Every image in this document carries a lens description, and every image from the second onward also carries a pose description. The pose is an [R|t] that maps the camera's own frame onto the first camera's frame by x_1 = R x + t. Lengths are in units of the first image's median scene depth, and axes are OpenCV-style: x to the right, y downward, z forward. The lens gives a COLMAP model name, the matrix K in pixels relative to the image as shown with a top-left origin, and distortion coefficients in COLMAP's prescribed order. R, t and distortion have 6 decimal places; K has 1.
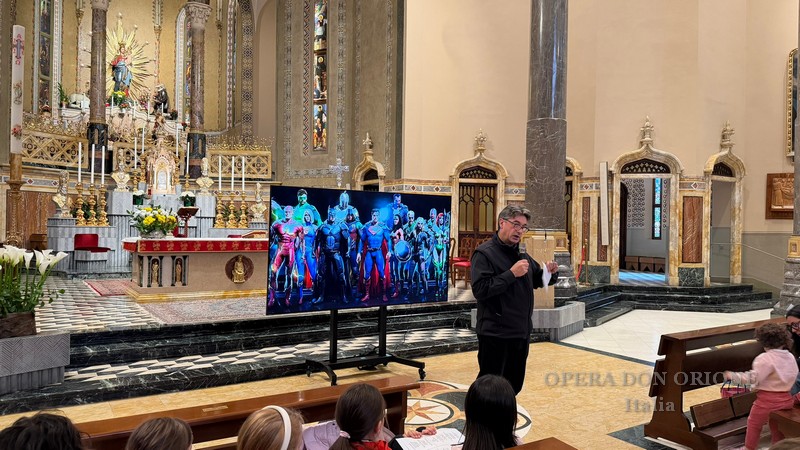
lens RADIAL K [[560.6, 0, 393.1], [0, 560.6, 247.2], [0, 0, 1]] dist [0.041604, -0.059167]
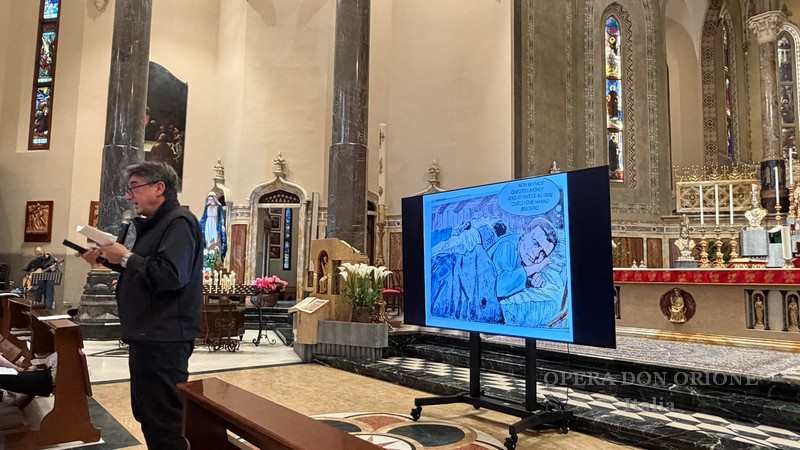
lens RADIAL K [[534.3, 0, 393.2], [0, 534.3, 232.2], [0, 0, 1]] dist [-0.021136, 0.017094]
pose [[0.108400, -0.099765, -0.989089, 0.320326], [-0.049292, 0.993188, -0.105581, 0.025082], [0.992885, 0.060199, 0.102744, 0.367837]]
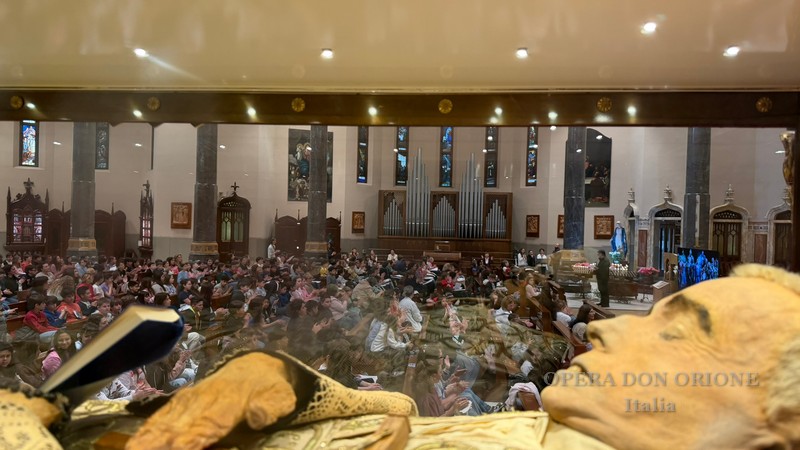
lens RADIAL K [[560.6, 0, 399.0], [0, 560.6, 230.1], [0, 0, 1]] dist [0.041604, -0.059167]
pose [[-0.620857, -0.022822, -0.783592, 1.141375], [-0.058915, 0.998108, 0.017610, -0.067806], [0.781707, 0.057099, -0.621026, 0.679609]]
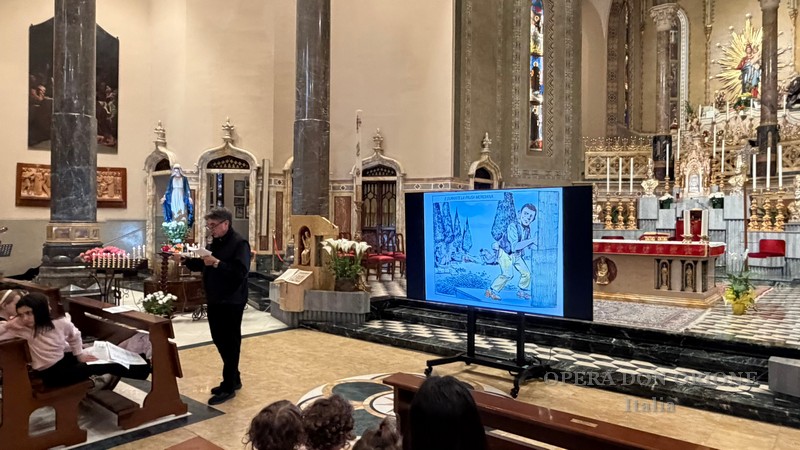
lens RADIAL K [[534.3, 0, 393.8], [0, 534.3, 230.4], [0, 0, 1]] dist [-0.021136, 0.017094]
pose [[0.290672, -0.002578, -0.956819, 0.375506], [-0.036498, 0.999239, -0.013781, -0.004265], [0.956126, 0.038928, 0.290357, 0.265294]]
